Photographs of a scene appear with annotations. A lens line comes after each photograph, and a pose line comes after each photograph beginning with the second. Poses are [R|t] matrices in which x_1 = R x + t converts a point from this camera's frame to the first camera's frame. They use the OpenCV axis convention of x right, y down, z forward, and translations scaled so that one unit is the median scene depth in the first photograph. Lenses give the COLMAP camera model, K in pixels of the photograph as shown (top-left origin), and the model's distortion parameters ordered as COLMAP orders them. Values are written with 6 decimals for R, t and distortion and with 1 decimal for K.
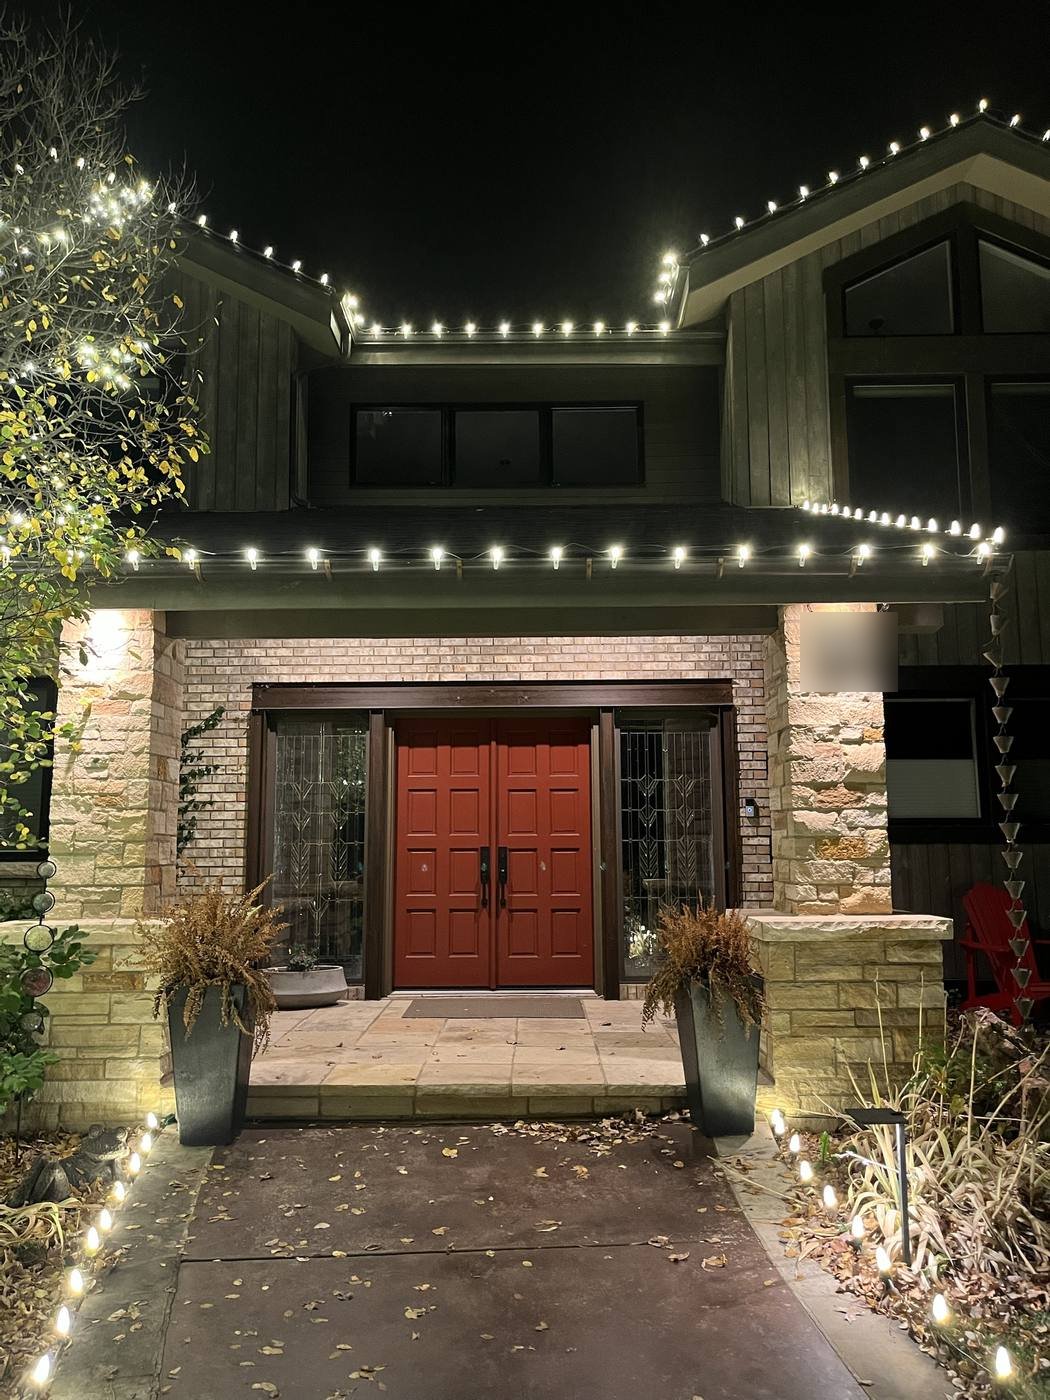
lens RADIAL K [[1088.0, 0, 530.6], [0, 1088.0, 704.1], [0, 0, 1]] dist [0.027237, -0.014071]
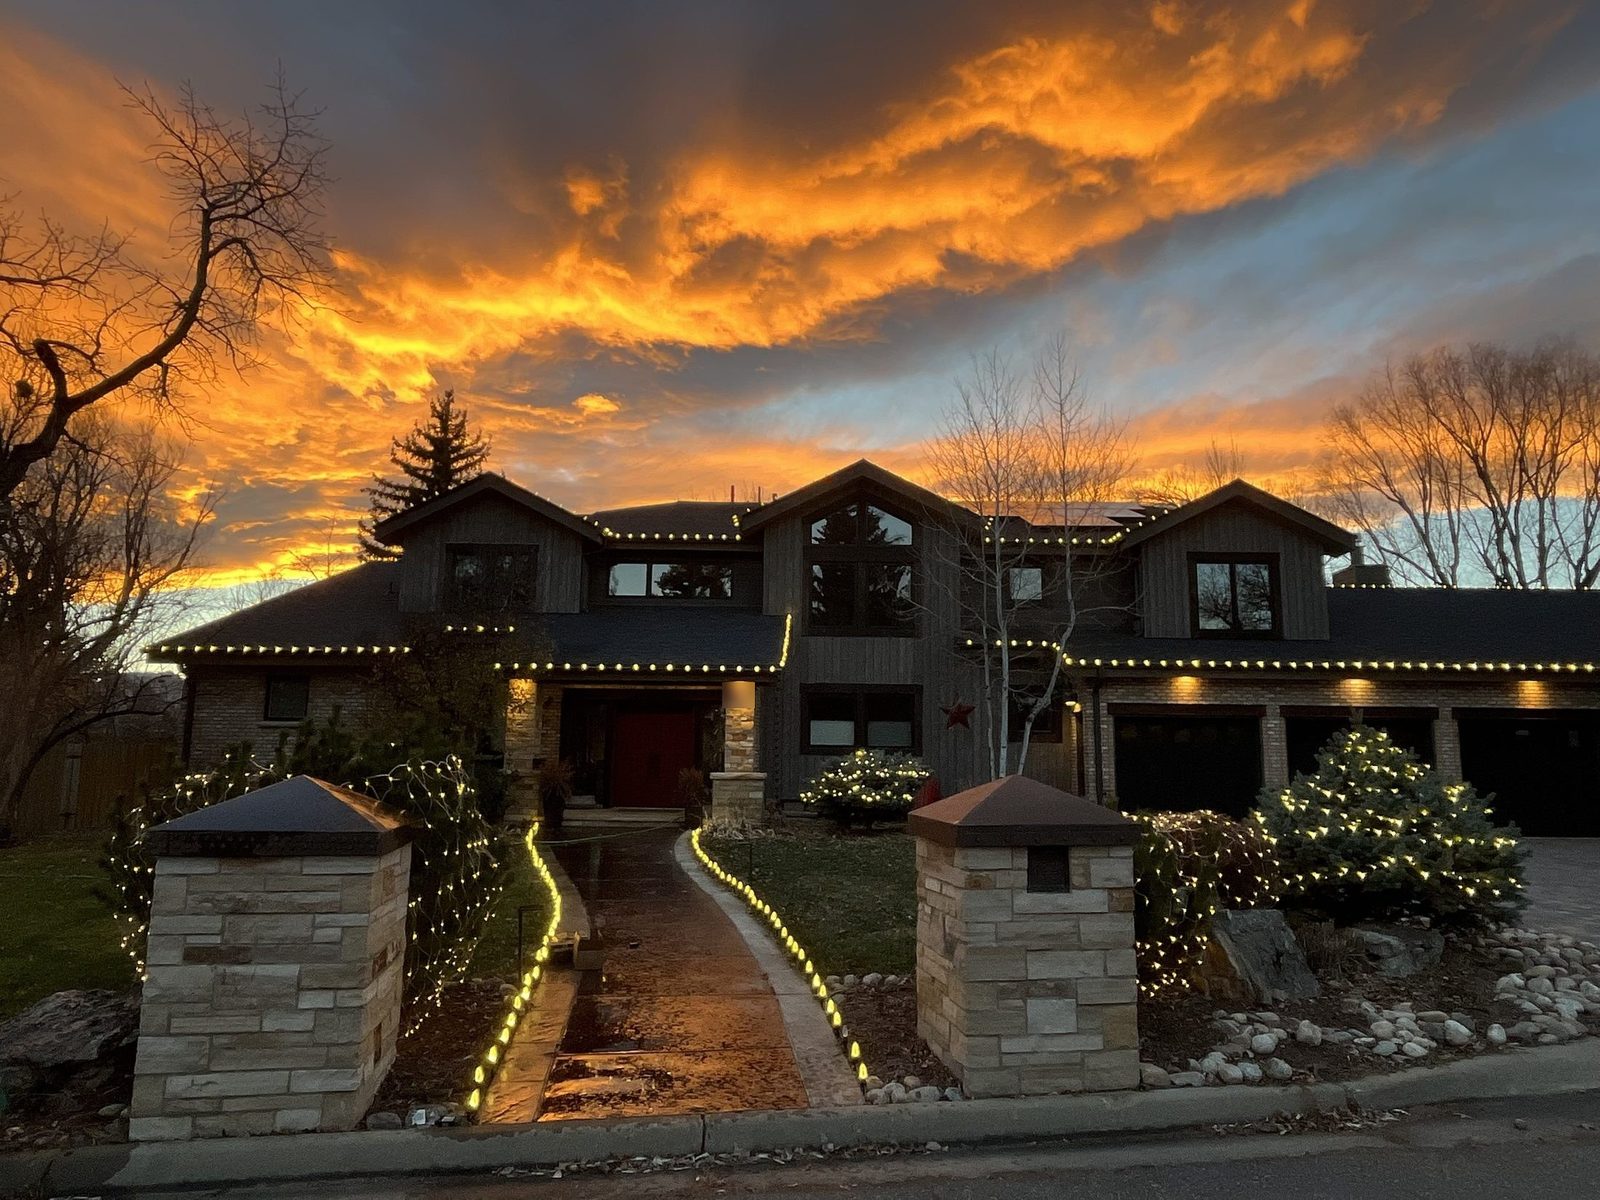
lens RADIAL K [[1061.4, 0, 801.8], [0, 1061.4, 599.0], [0, 0, 1]] dist [-0.039708, -0.001093]
pose [[0.999696, 0.014360, -0.020034, 0.368743], [-0.014977, 0.999408, -0.030986, -0.166070], [0.019578, 0.031277, 0.999319, -1.557262]]
